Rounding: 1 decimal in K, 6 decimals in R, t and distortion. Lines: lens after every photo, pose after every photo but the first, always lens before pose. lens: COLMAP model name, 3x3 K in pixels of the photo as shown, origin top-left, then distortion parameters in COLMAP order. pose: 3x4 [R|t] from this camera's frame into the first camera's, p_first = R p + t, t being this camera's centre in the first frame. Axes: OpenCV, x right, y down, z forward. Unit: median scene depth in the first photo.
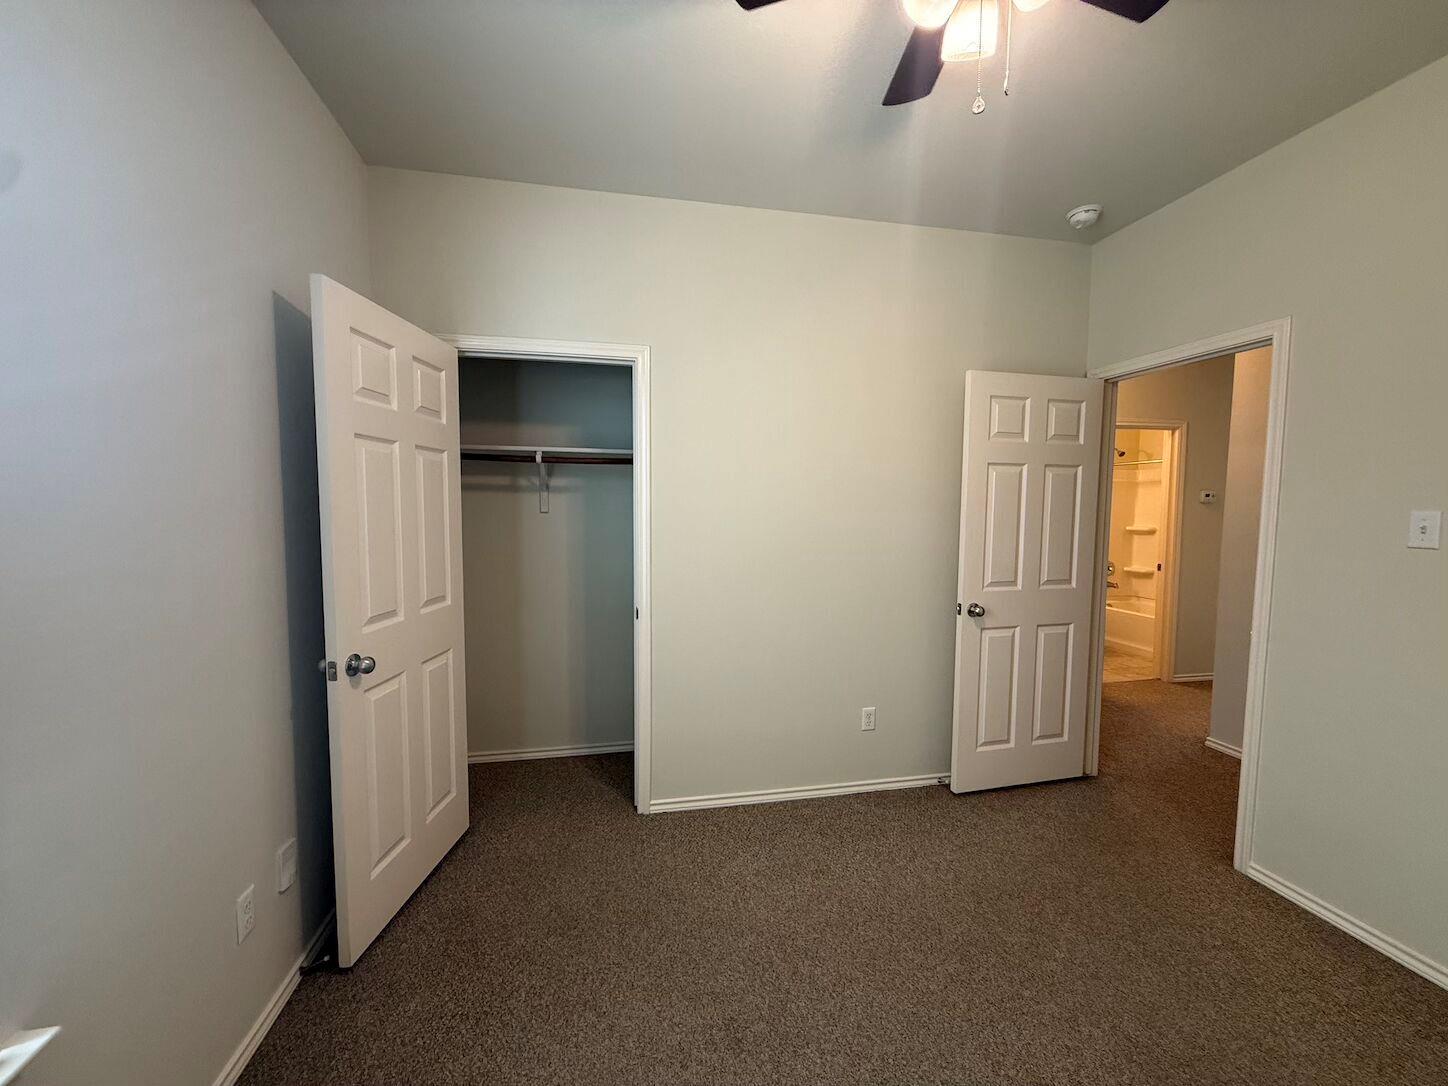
lens RADIAL K [[578.9, 0, 724.0], [0, 578.9, 543.0], [0, 0, 1]] dist [0.000852, 0.000212]
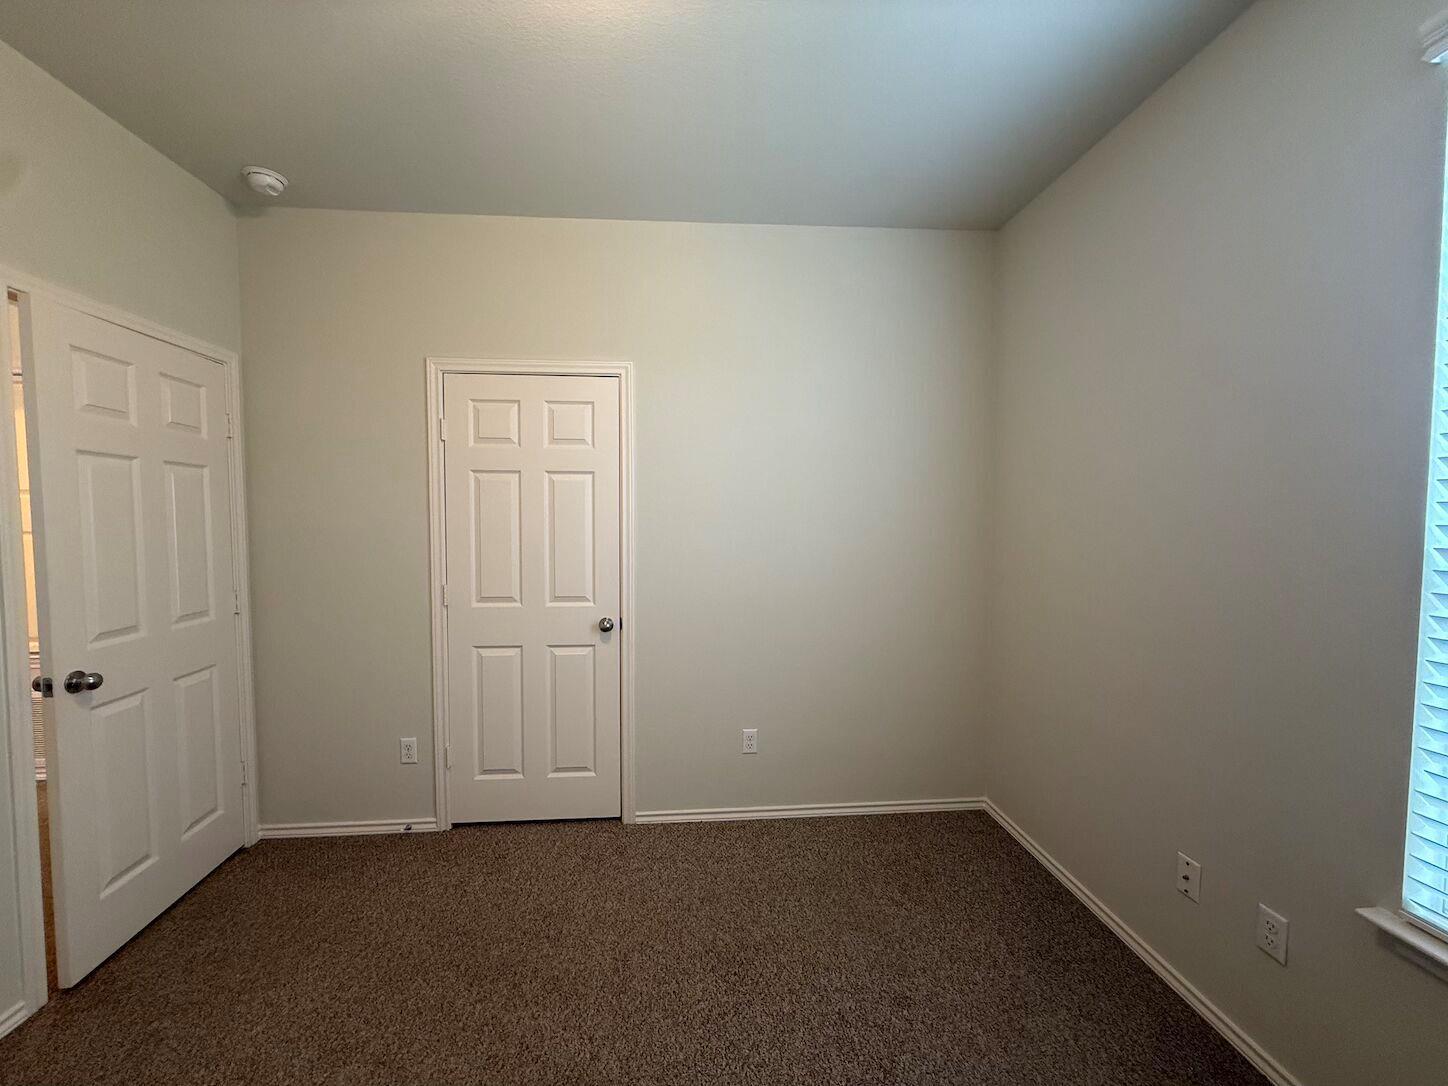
lens RADIAL K [[566.1, 0, 724.0], [0, 566.1, 543.0], [0, 0, 1]] dist [0.000650, 0.000314]
pose [[0.996422, -0.002381, -0.084481, 0.541563], [0.000580, 0.999772, -0.021345, -0.005811], [0.084513, 0.021219, 0.996196, 0.111942]]
